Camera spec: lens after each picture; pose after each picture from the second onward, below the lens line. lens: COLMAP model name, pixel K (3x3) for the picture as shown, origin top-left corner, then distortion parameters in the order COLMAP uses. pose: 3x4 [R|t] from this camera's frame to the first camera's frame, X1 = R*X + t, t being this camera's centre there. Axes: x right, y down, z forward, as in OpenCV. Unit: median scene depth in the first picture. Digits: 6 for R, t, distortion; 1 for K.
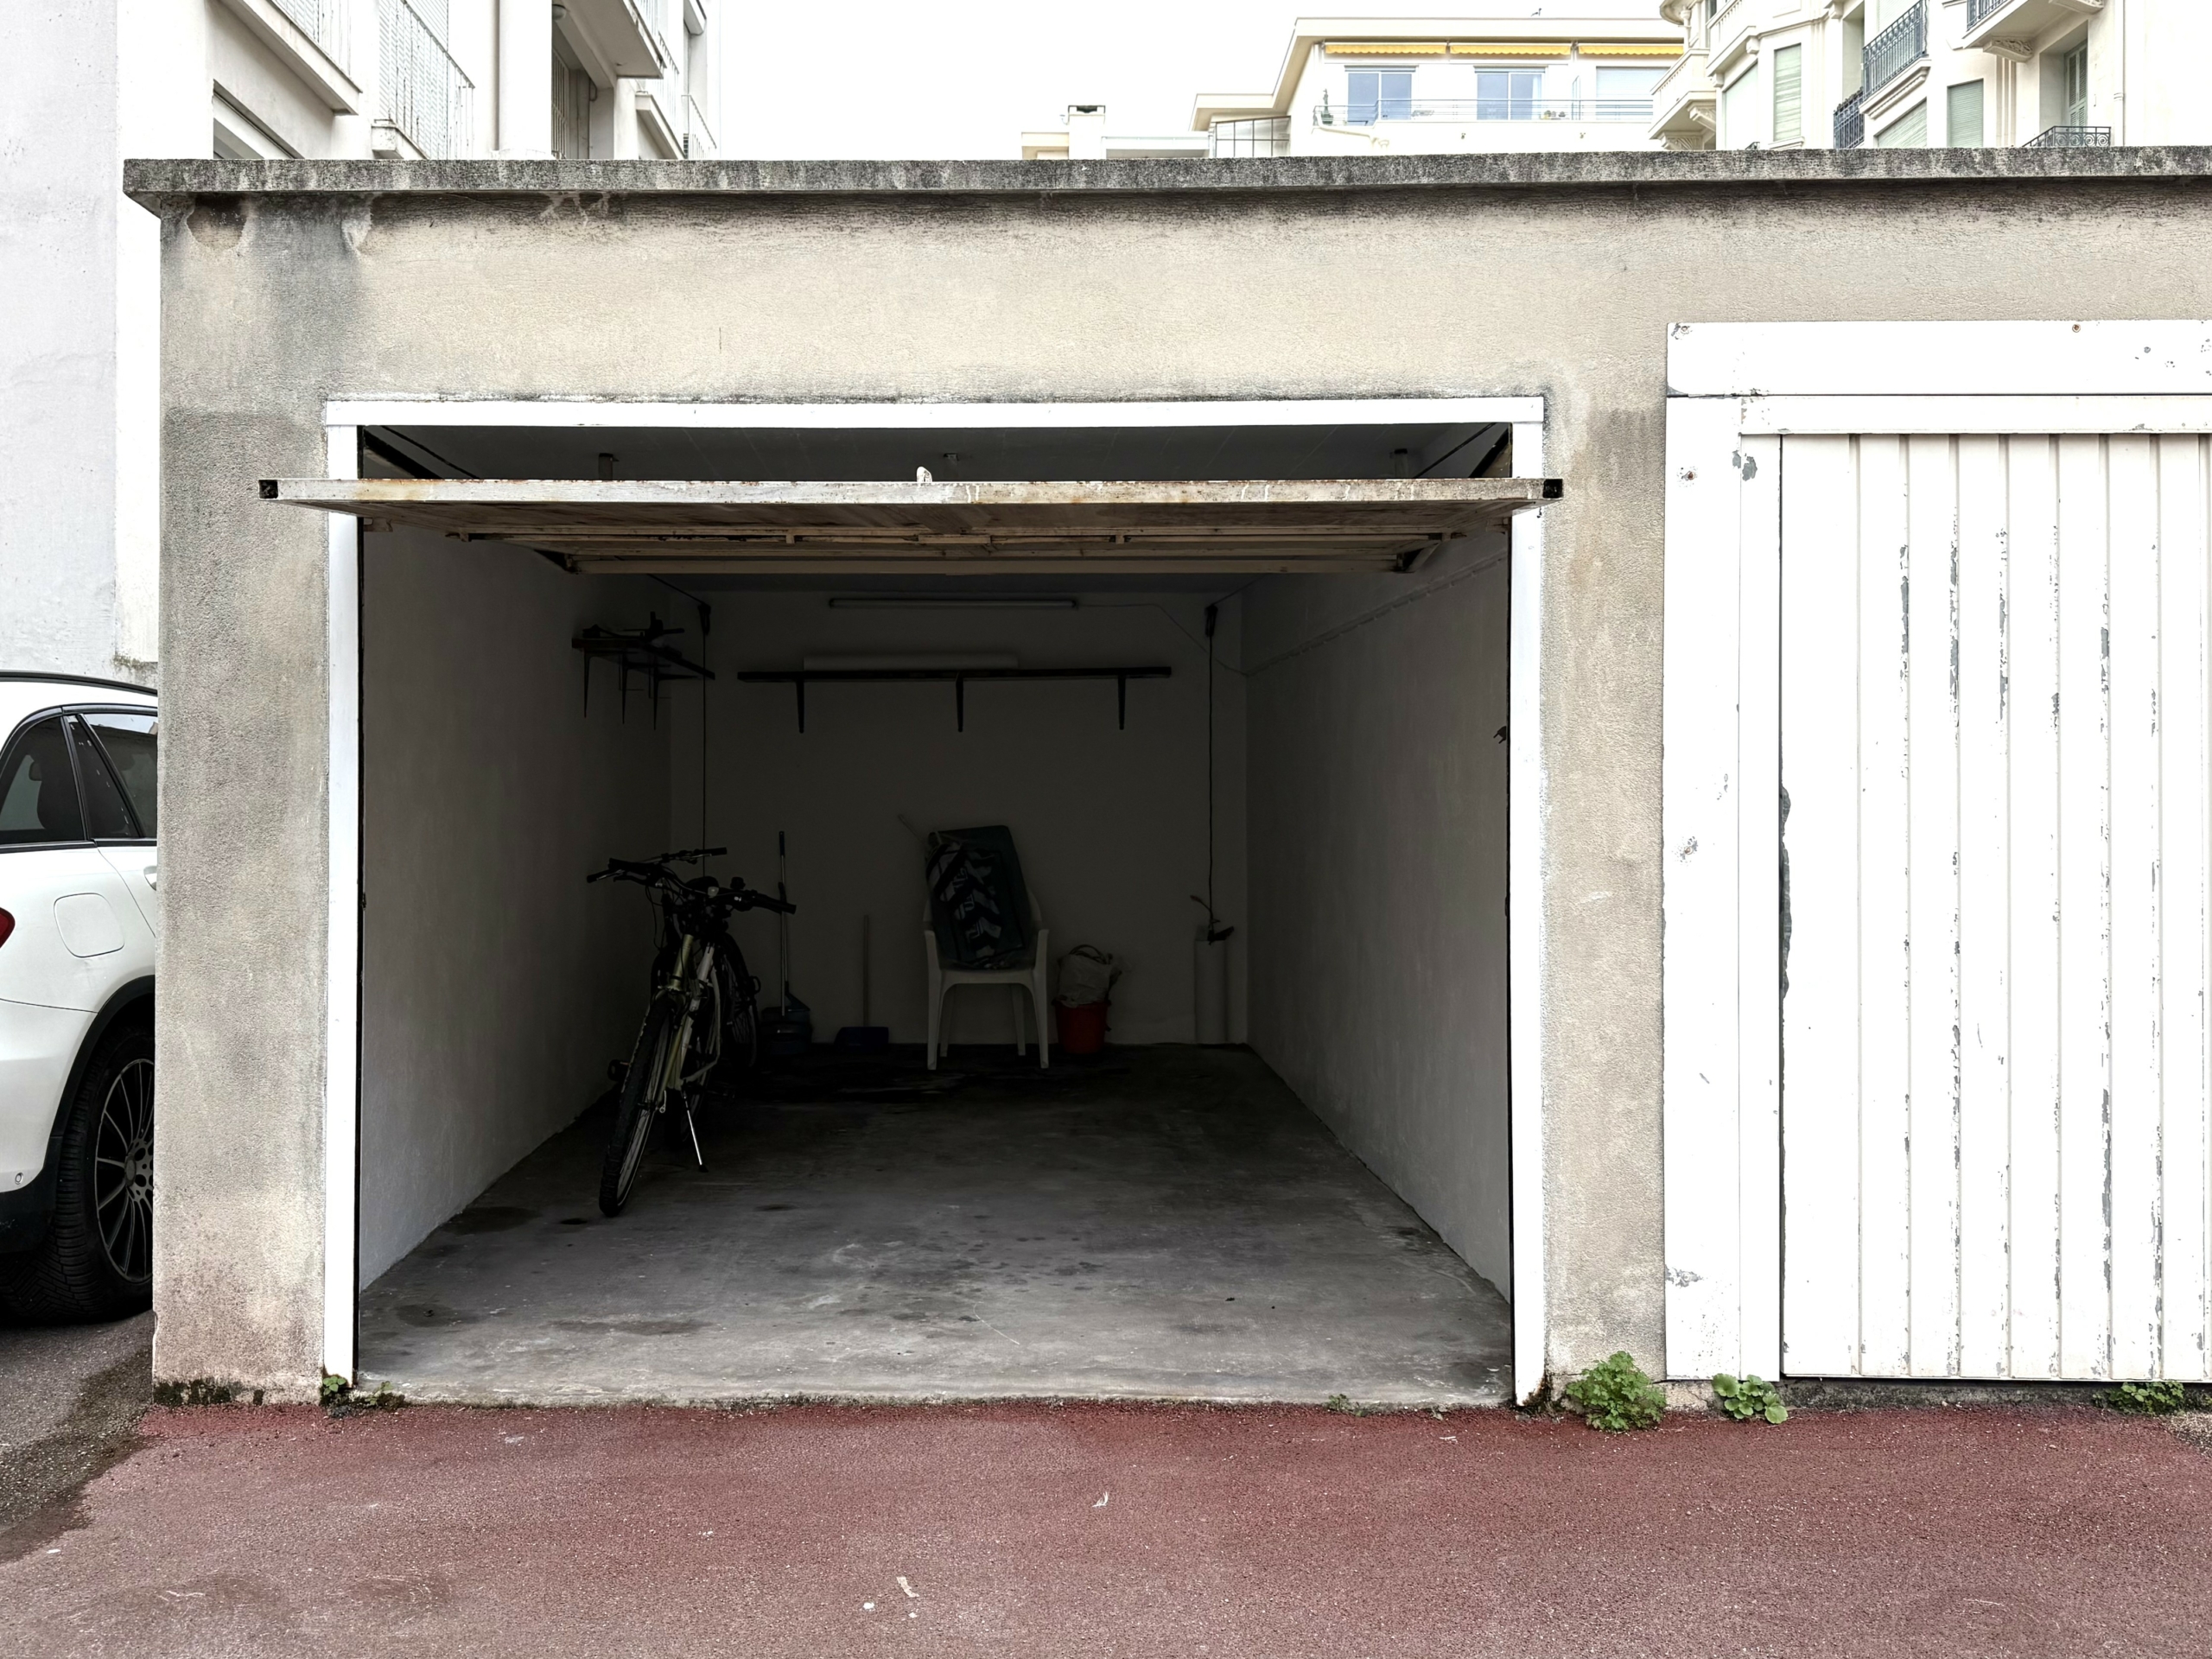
lens RADIAL K [[1845.9, 0, 1106.0], [0, 1845.9, 829.5], [0, 0, 1]] dist [0.049303, -0.091157]
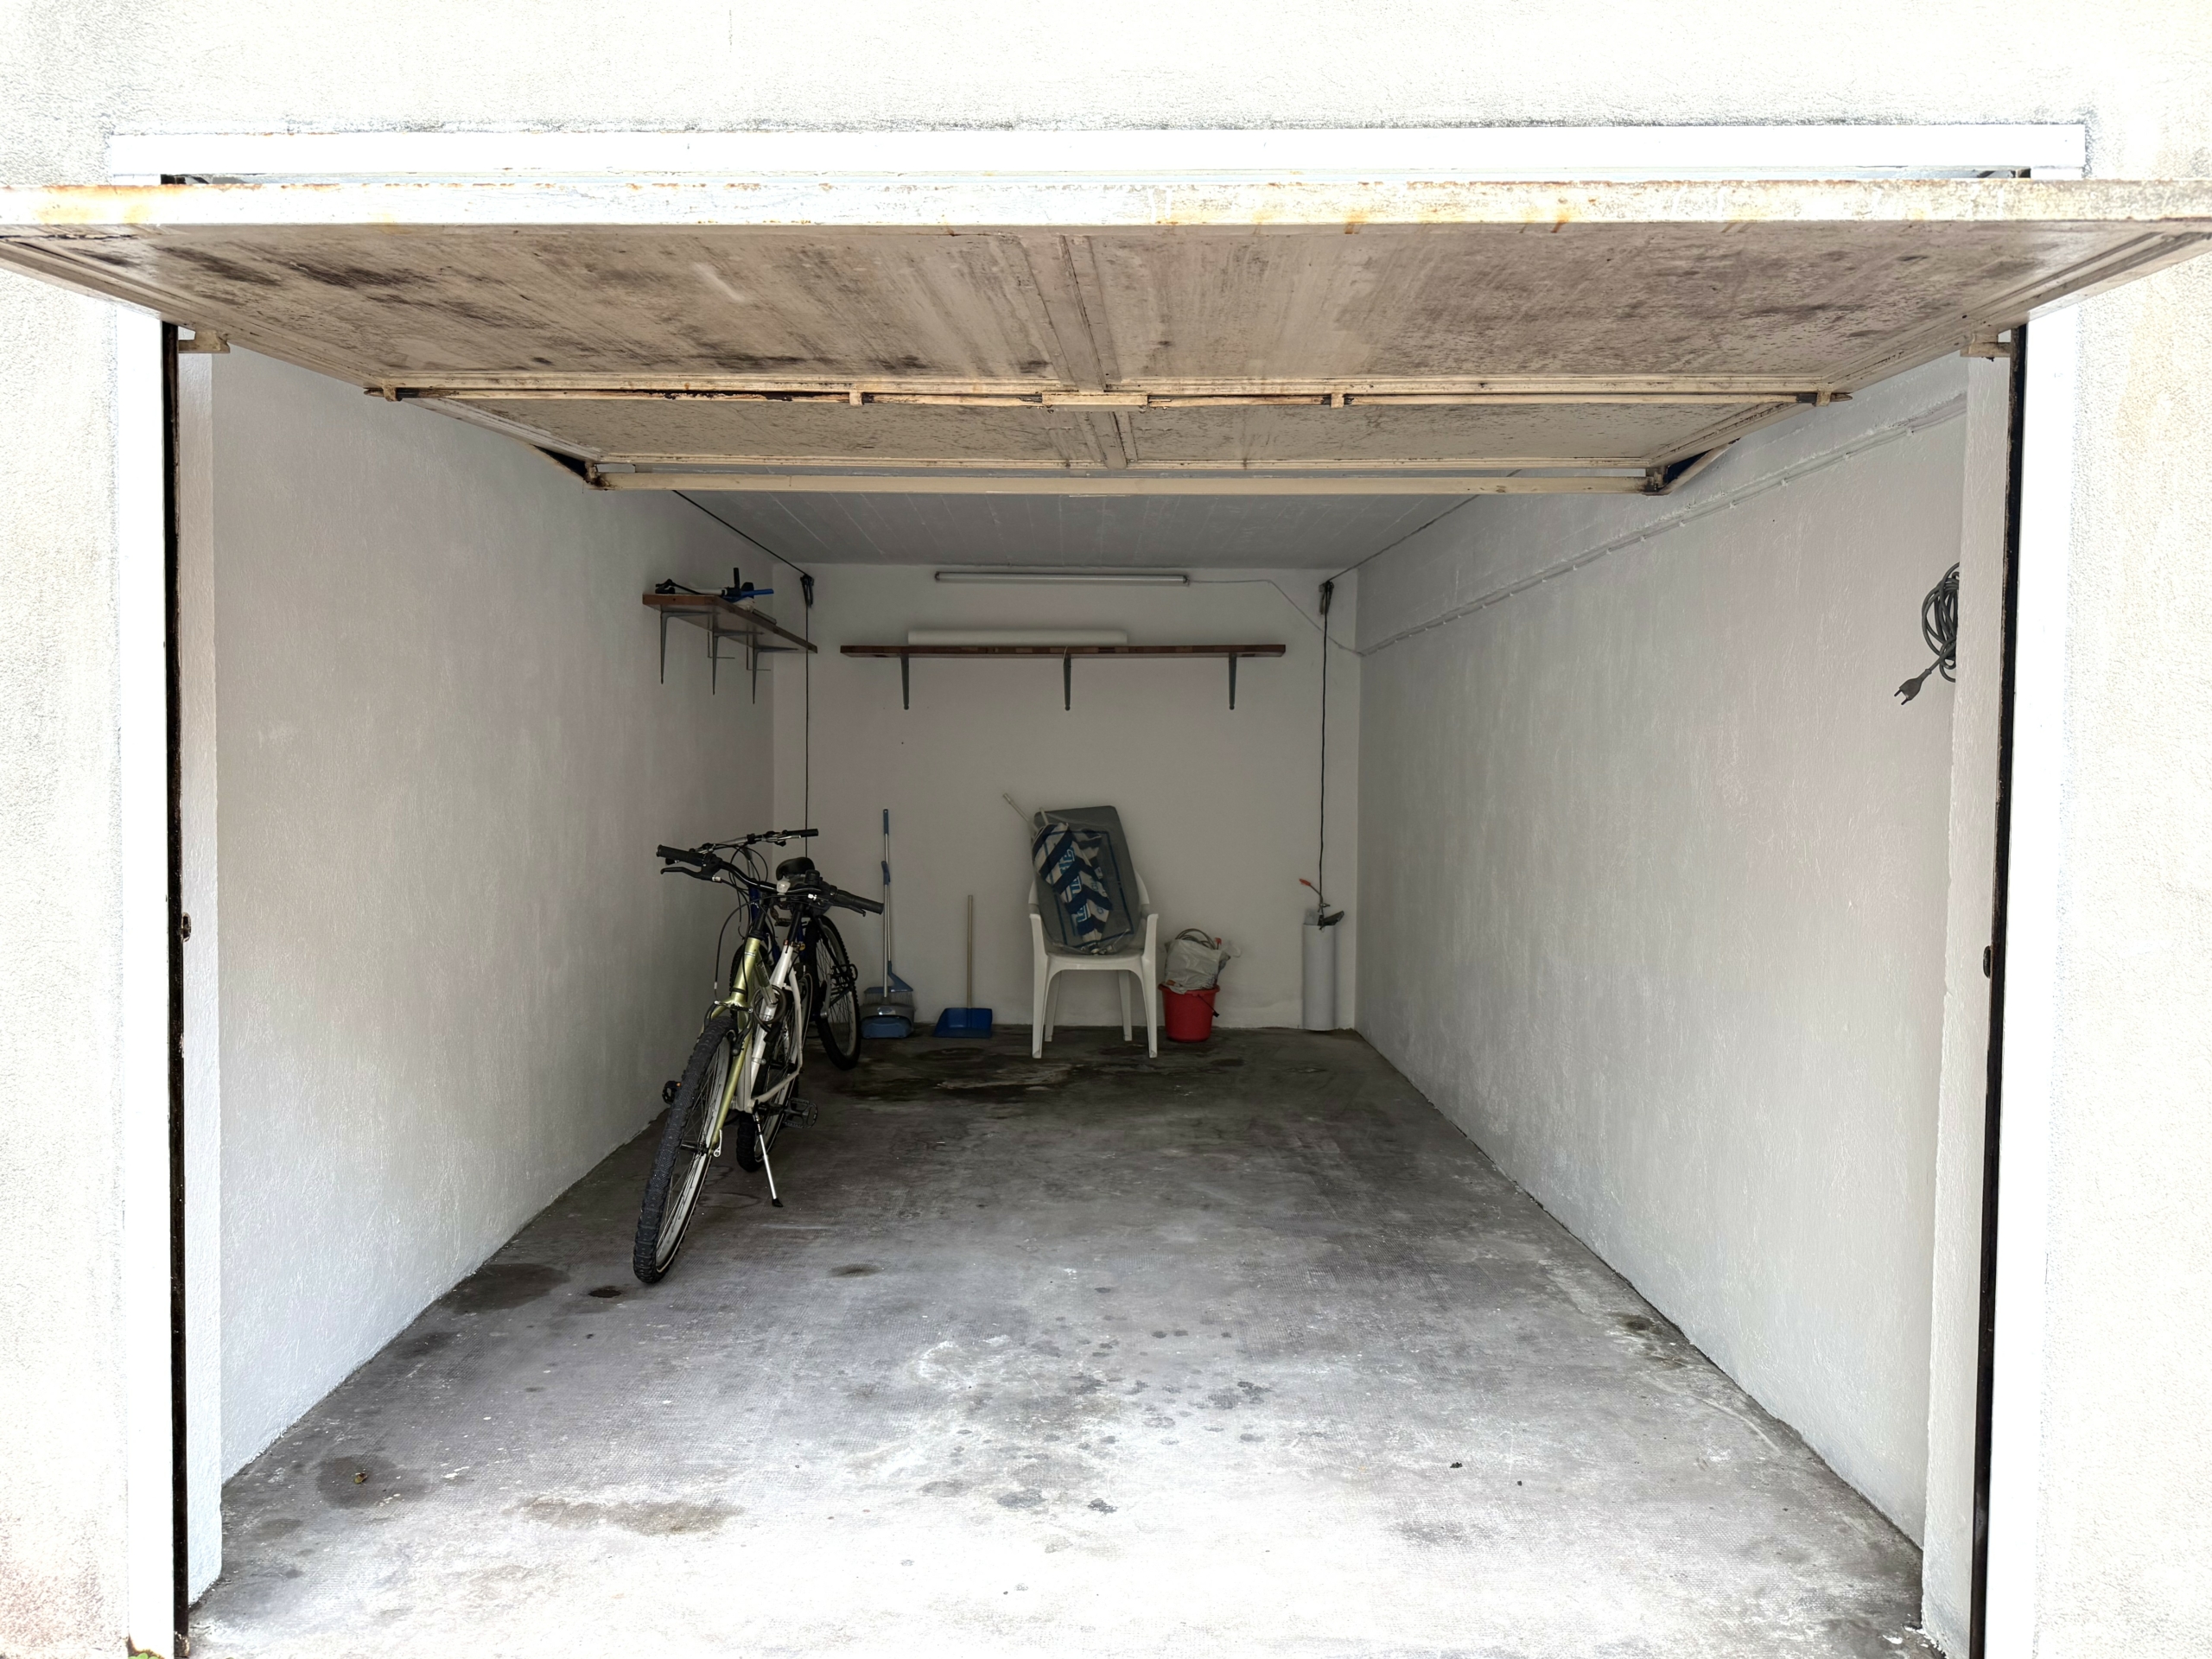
lens RADIAL K [[1530.9, 0, 1171.5], [0, 1530.9, 841.2], [0, 0, 1]] dist [0.000338, -0.023383]
pose [[0.999942, 0.010698, -0.001070, -0.043292], [-0.010669, 0.999662, 0.023688, -0.005810], [0.001323, -0.023675, 0.999719, 0.363358]]
